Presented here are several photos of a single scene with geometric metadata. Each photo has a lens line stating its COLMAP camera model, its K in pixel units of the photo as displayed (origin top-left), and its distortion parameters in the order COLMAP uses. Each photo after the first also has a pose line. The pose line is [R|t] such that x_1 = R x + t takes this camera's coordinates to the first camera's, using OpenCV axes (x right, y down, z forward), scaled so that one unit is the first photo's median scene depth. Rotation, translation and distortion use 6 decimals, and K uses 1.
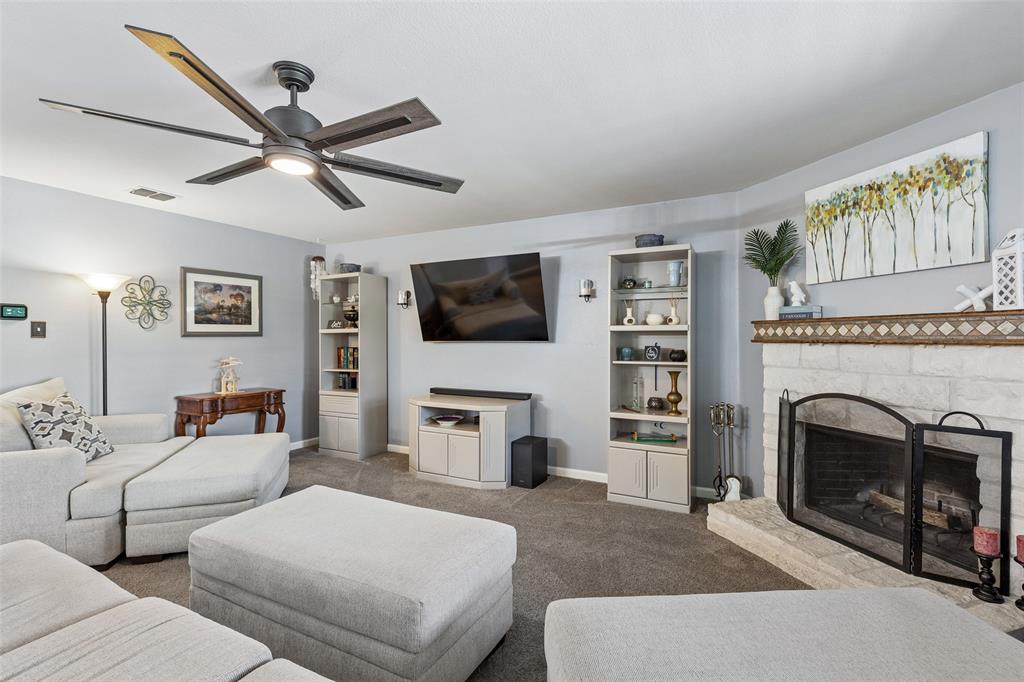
lens RADIAL K [[465.0, 0, 506.6], [0, 465.0, 335.5], [0, 0, 1]] dist [0.004093, -0.000608]
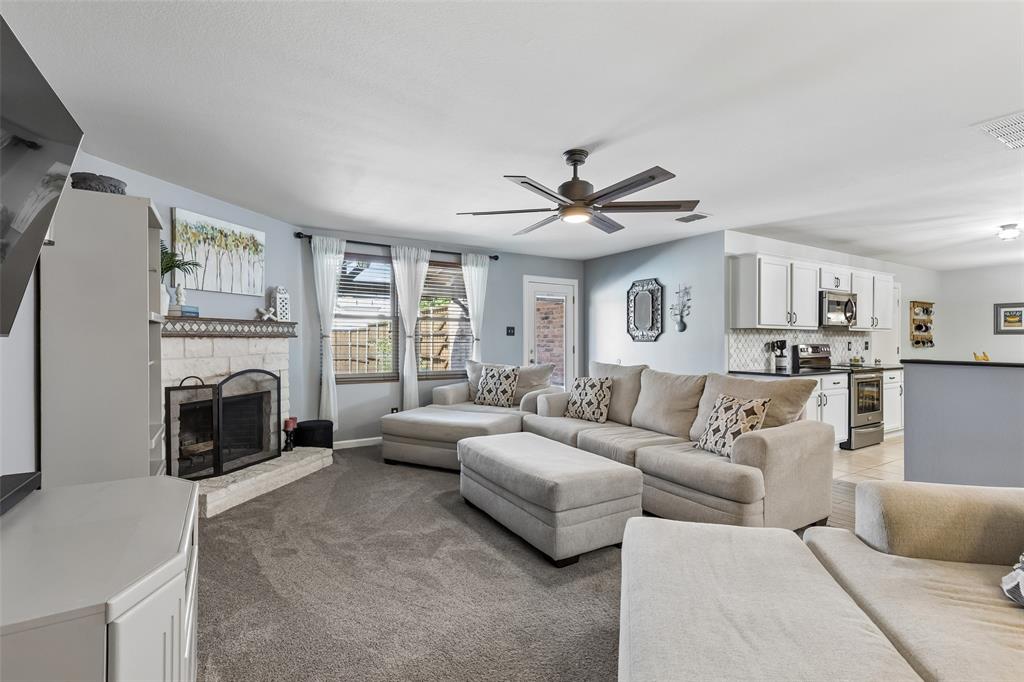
lens RADIAL K [[465.0, 0, 517.2], [0, 465.0, 345.6], [0, 0, 1]] dist [0.004093, -0.000608]
pose [[-0.865630, -0.006513, 0.500642, -0.717518], [-0.001760, 0.999949, 0.009965, 0.025478], [-0.500681, 0.007745, -0.865597, 1.657048]]
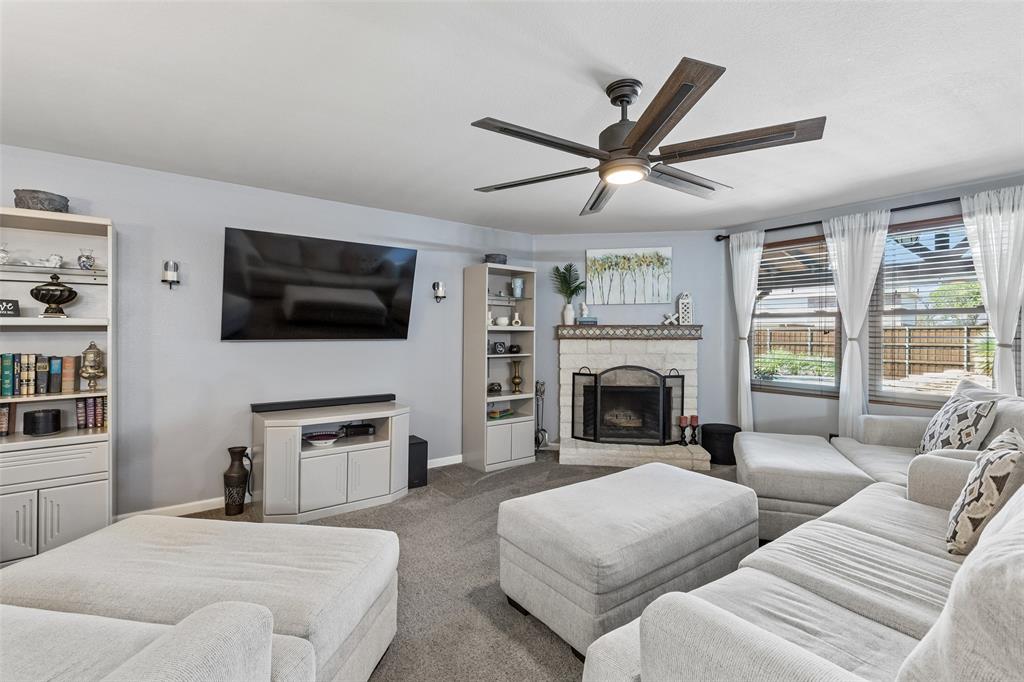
lens RADIAL K [[465.0, 0, 510.0], [0, 465.0, 334.6], [0, 0, 1]] dist [0.004093, -0.000608]
pose [[0.431050, 0.003384, 0.902322, -1.049631], [-0.007628, 0.999971, -0.000107, 0.002112], [-0.902296, -0.006837, 0.431063, 0.543543]]
